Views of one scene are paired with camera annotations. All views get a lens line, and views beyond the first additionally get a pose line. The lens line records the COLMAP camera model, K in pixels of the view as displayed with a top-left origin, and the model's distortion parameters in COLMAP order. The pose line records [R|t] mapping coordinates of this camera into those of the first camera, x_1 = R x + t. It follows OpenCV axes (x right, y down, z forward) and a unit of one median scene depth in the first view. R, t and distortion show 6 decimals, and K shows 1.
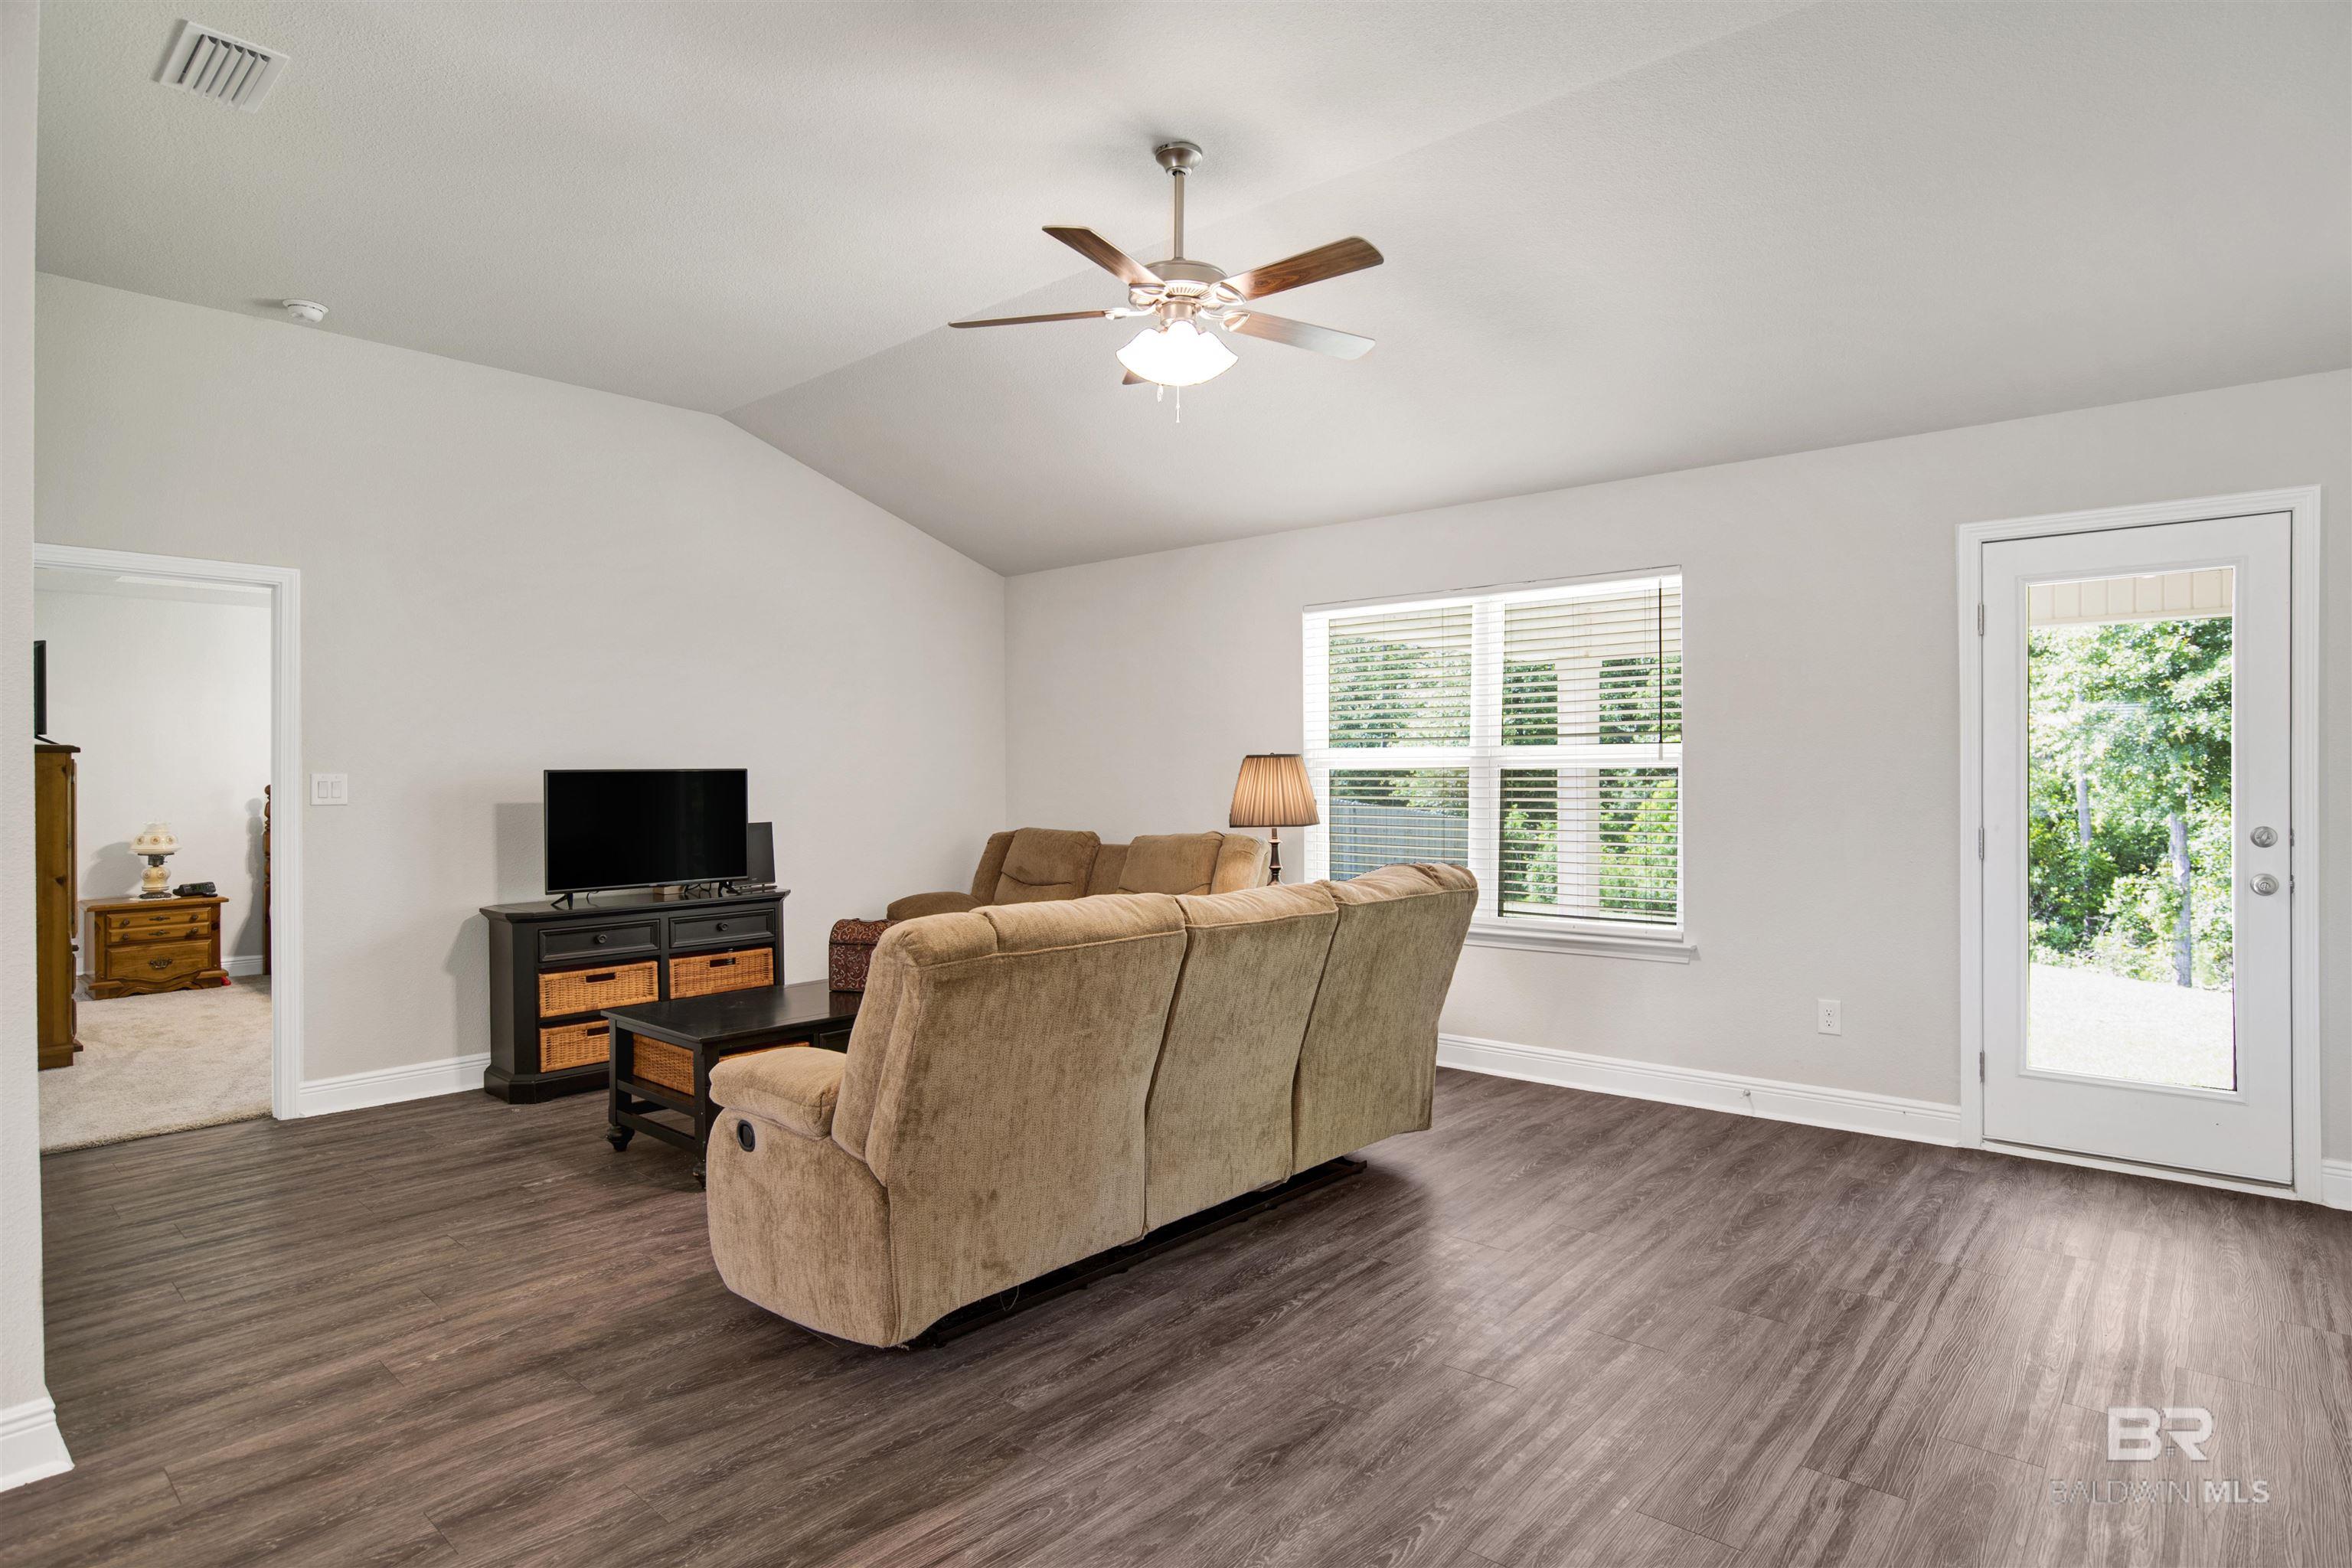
lens RADIAL K [[1210.9, 0, 1195.6], [0, 1210.9, 755.9], [0, 0, 1]] dist [-0.031010, -0.000595]
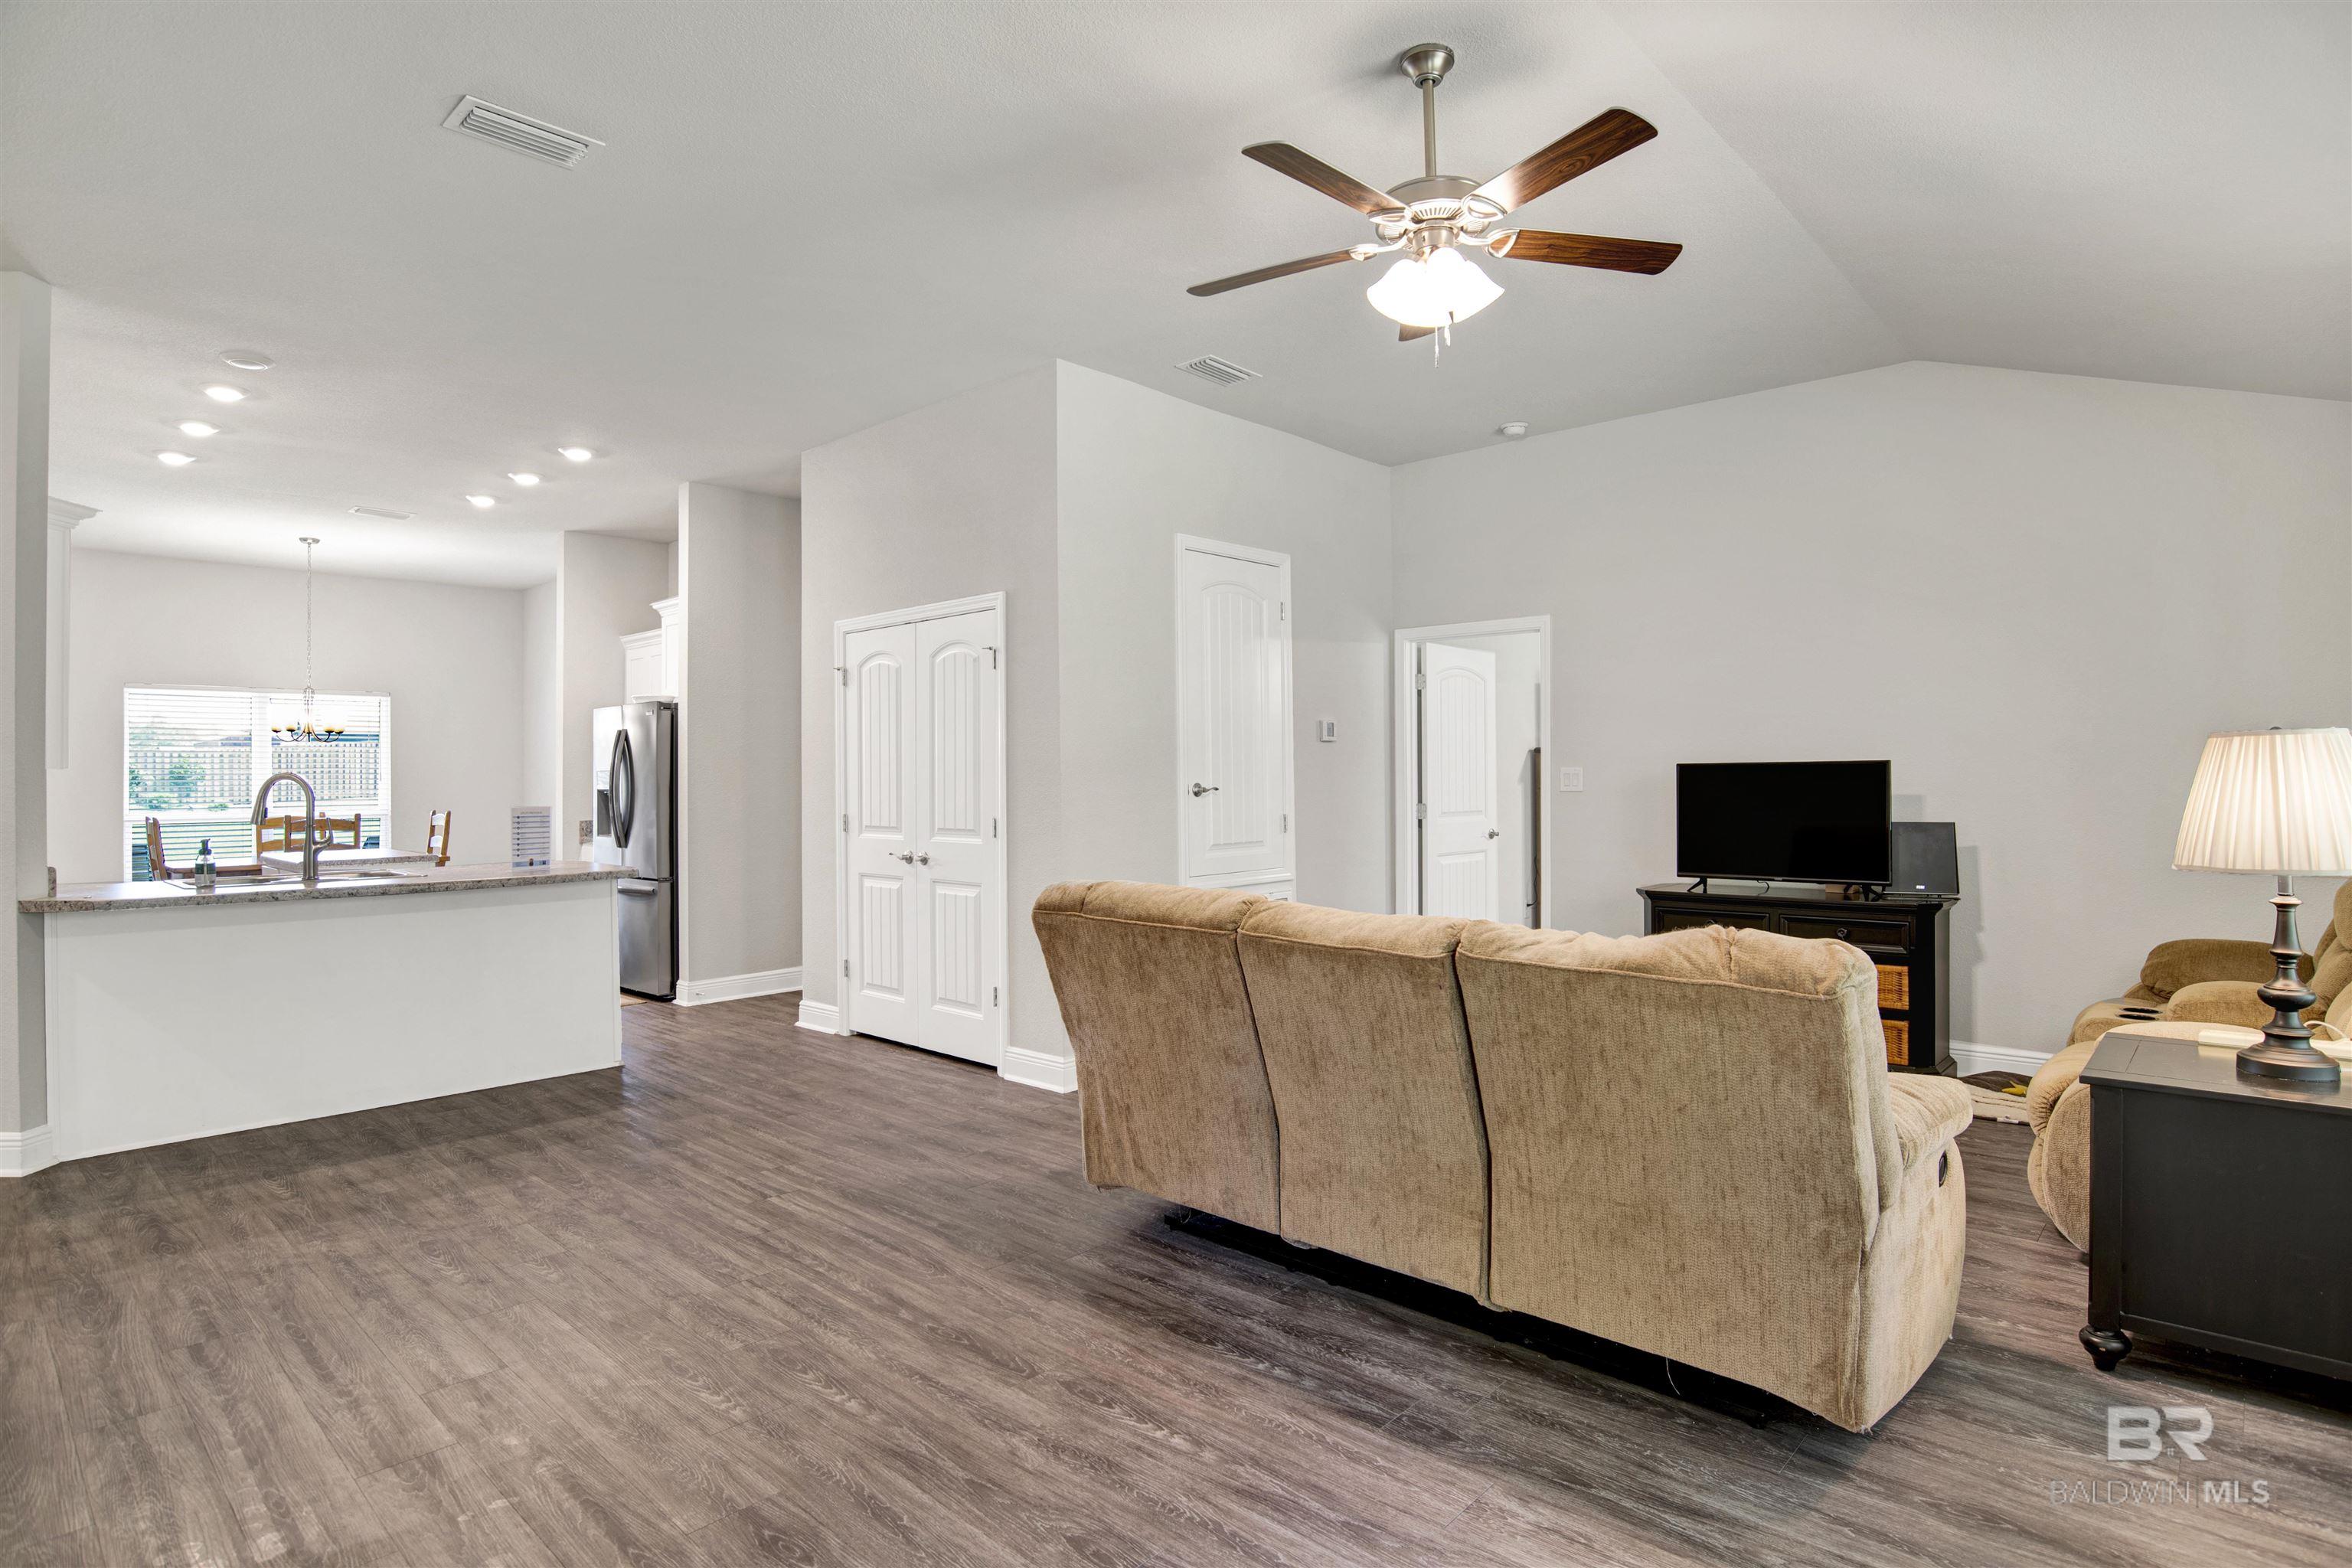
lens RADIAL K [[1222.9, 0, 1199.3], [0, 1222.9, 770.1], [0, 0, 1]] dist [-0.068338, 0.024102]
pose [[-0.003062, 0.002915, -0.999991, 0.883321], [0.022110, 0.999751, 0.002847, 0.006738], [0.999751, -0.022101, -0.003126, 0.870925]]
